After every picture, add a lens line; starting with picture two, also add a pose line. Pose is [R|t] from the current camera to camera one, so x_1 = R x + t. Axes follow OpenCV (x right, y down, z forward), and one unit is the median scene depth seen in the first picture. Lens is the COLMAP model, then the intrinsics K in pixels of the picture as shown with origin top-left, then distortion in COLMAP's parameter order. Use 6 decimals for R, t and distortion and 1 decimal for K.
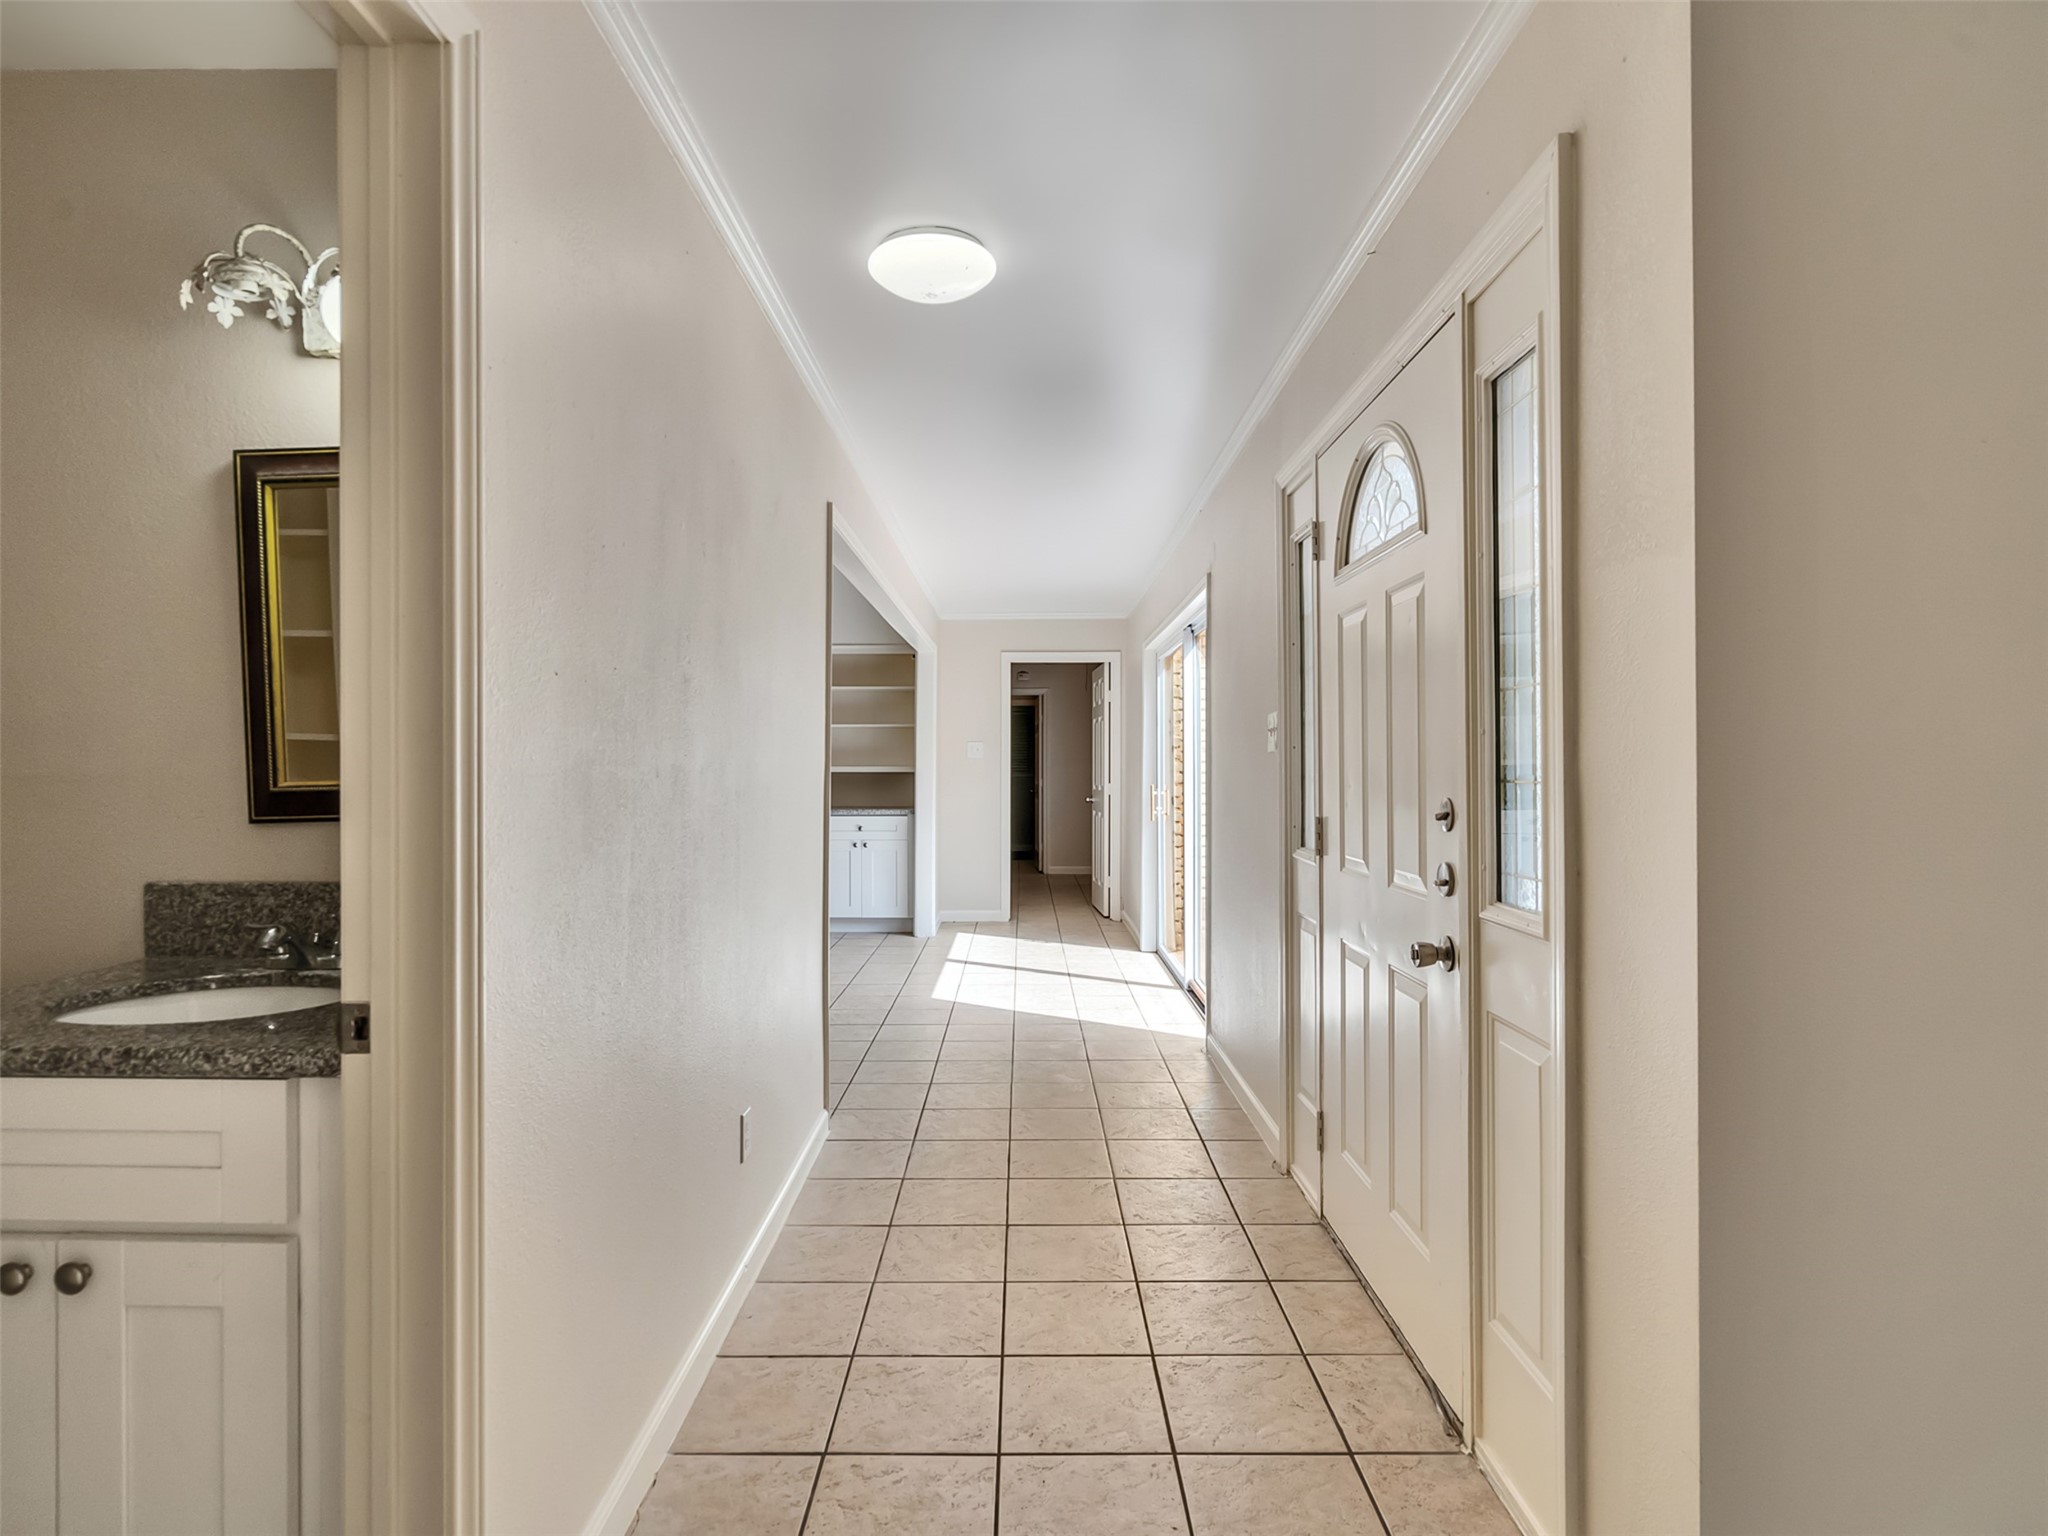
lens RADIAL K [[1058.5, 0, 1003.7], [0, 1058.5, 766.4], [0, 0, 1]] dist [-0.006578, 0.005887]
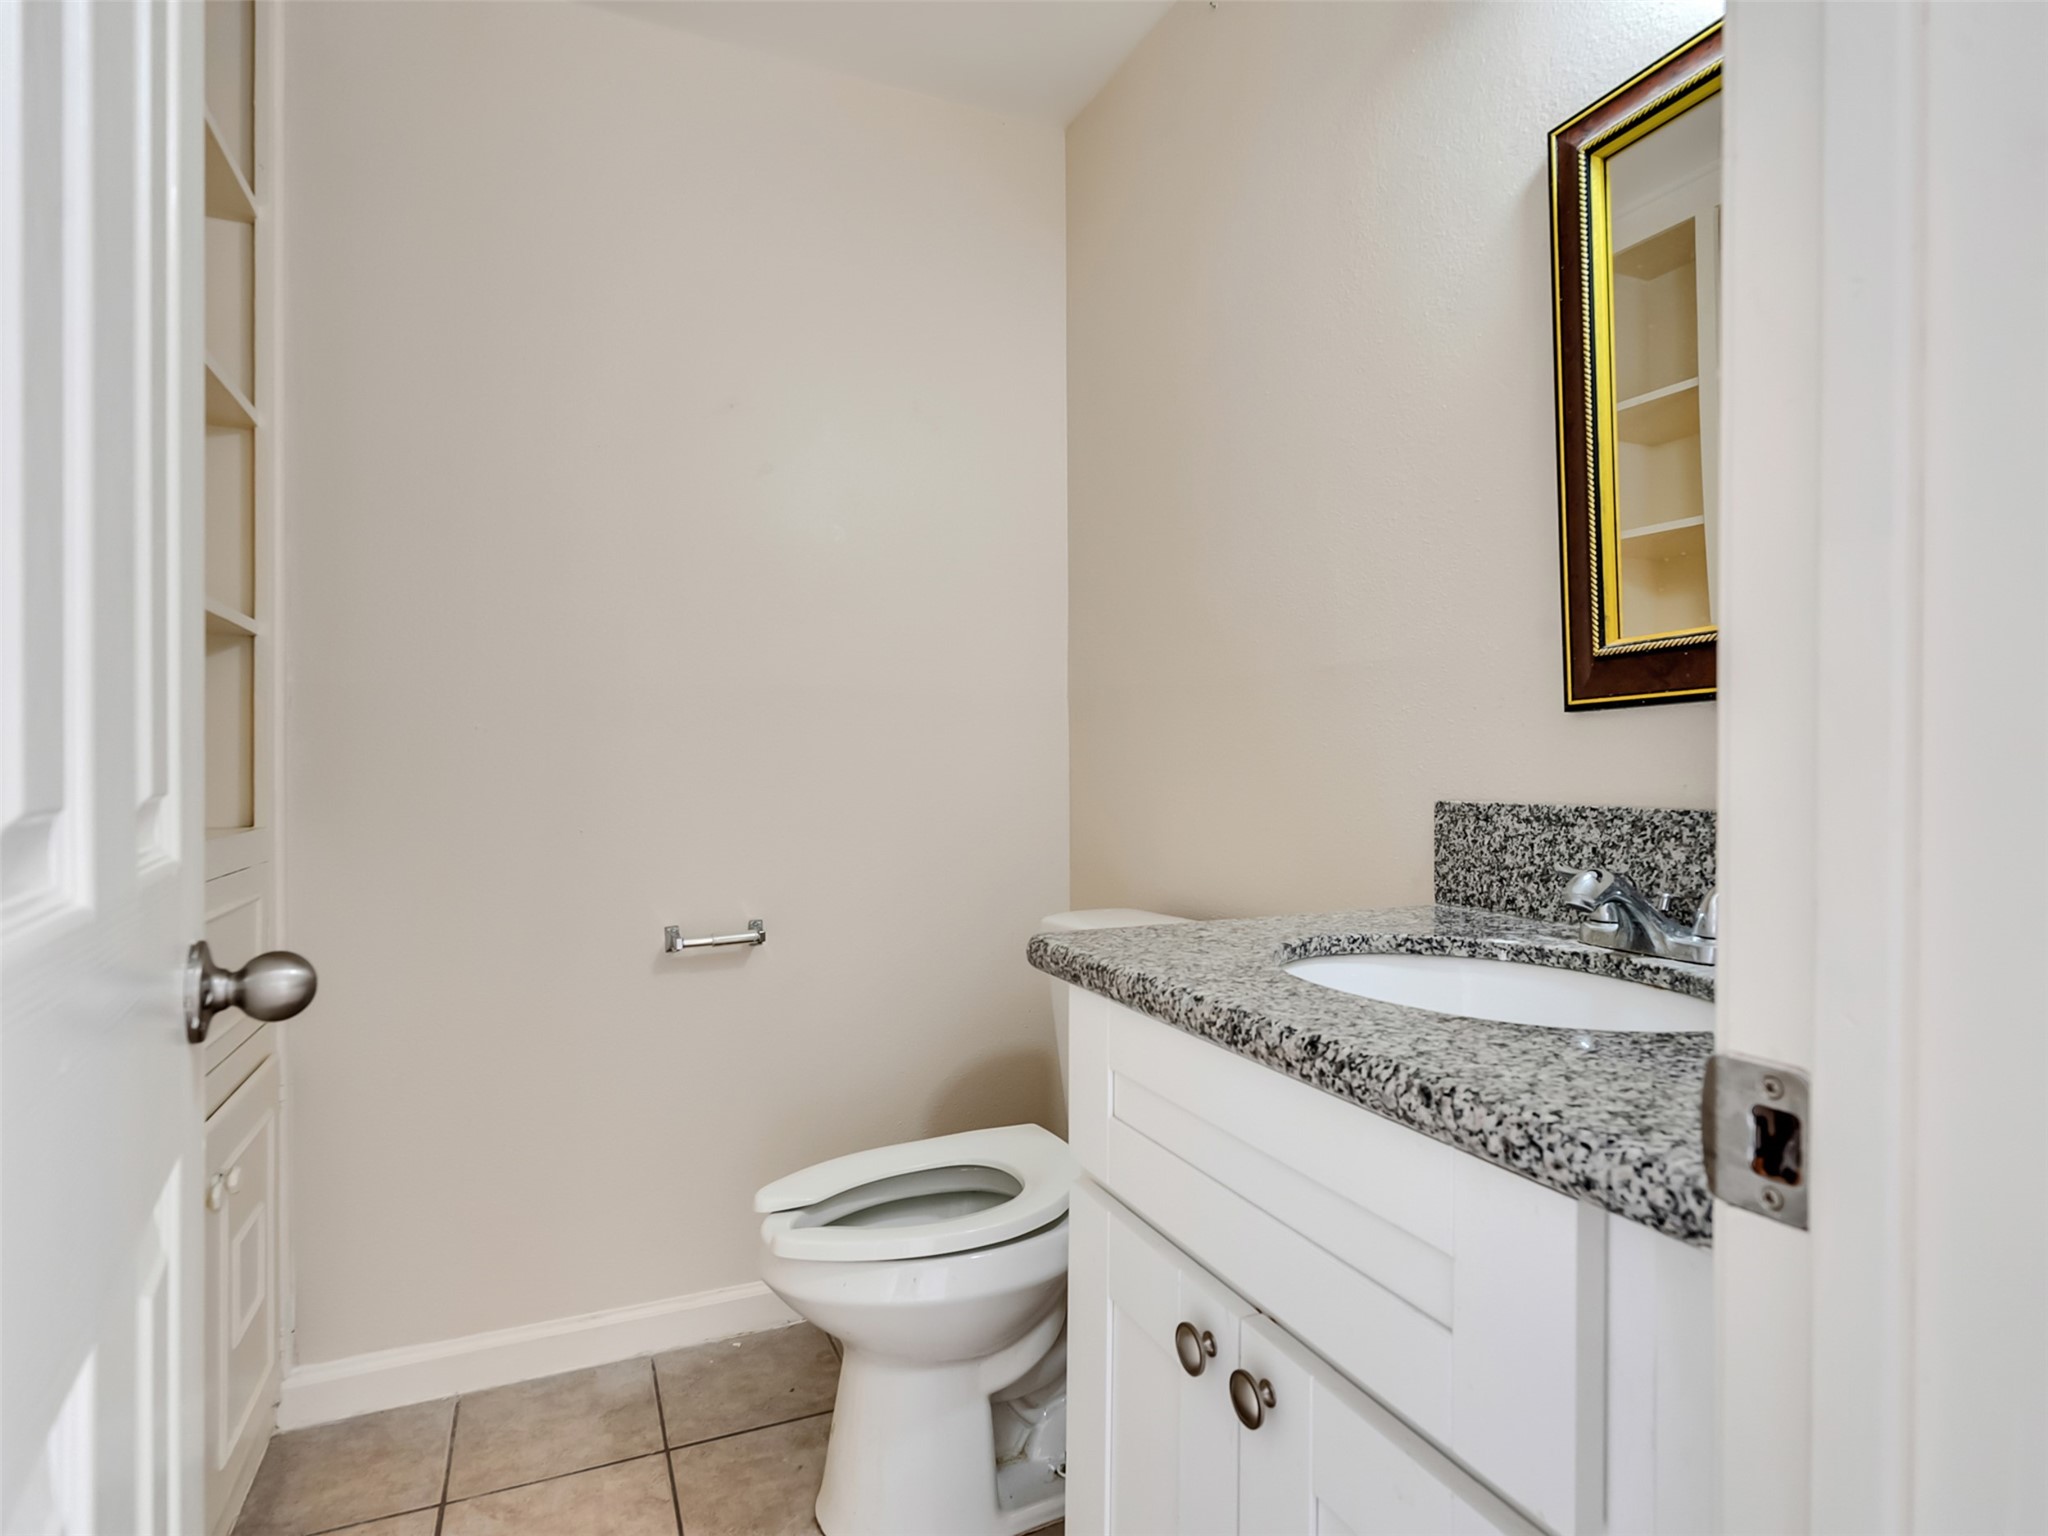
lens RADIAL K [[1058.5, 0, 1004.2], [0, 1058.5, 776.5], [0, 0, 1]] dist [-0.006578, 0.005887]
pose [[0.410966, 0.010311, -0.911592, -0.293681], [-0.002875, 0.999946, 0.010014, 0.094094], [0.911646, -0.001494, 0.410973, 0.464216]]
